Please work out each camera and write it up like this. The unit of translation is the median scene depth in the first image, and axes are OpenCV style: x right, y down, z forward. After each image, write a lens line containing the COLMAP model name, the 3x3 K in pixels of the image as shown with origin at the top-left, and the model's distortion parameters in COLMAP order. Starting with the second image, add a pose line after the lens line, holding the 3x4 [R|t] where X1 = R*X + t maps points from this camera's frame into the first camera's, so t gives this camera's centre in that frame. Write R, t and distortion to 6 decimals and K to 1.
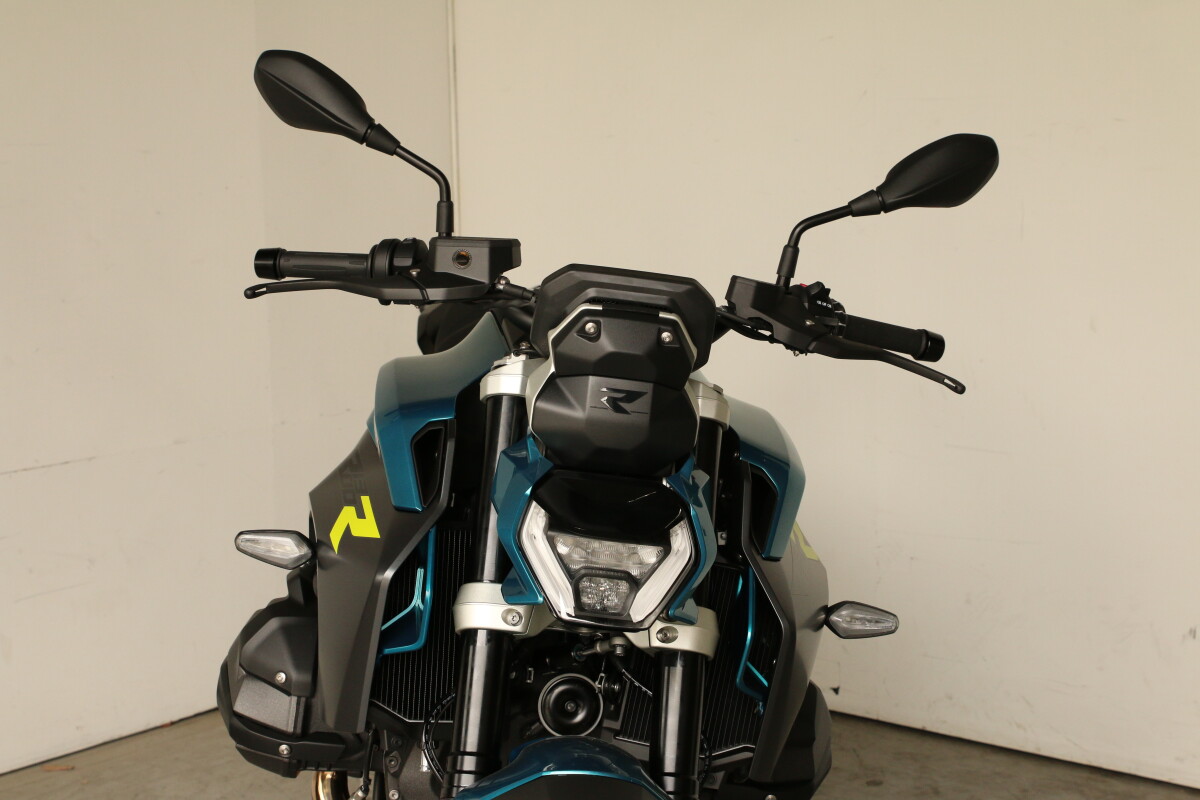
lens RADIAL K [[1959.0, 0, 600.0], [0, 1959.0, 400.0], [0, 0, 1]] dist [-0.034273, 0.065106]
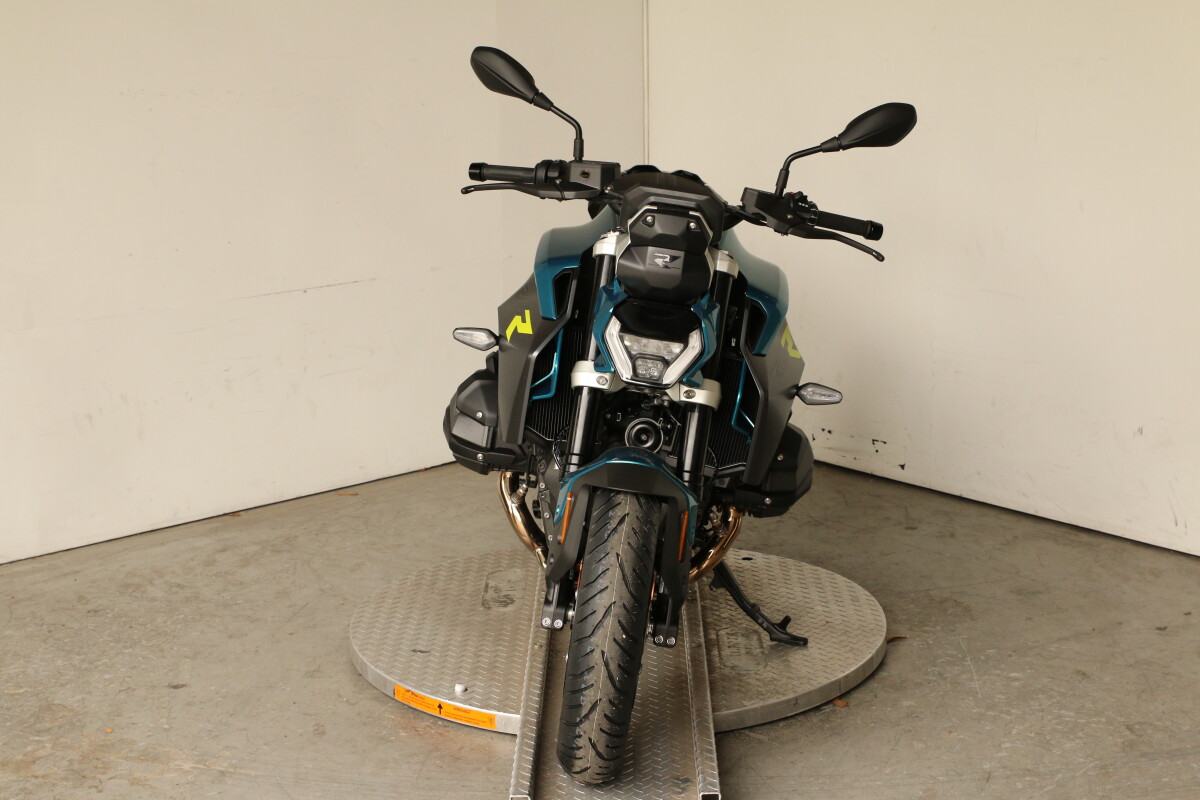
lens RADIAL K [[1959.0, 0, 600.0], [0, 1959.0, 400.0], [0, 0, 1]] dist [-0.034273, 0.065106]
pose [[0.989850, 0.040358, -0.136265, 0.176991], [-0.027943, 0.995383, 0.091827, -0.031651], [0.139342, -0.087088, 0.986407, -0.684085]]
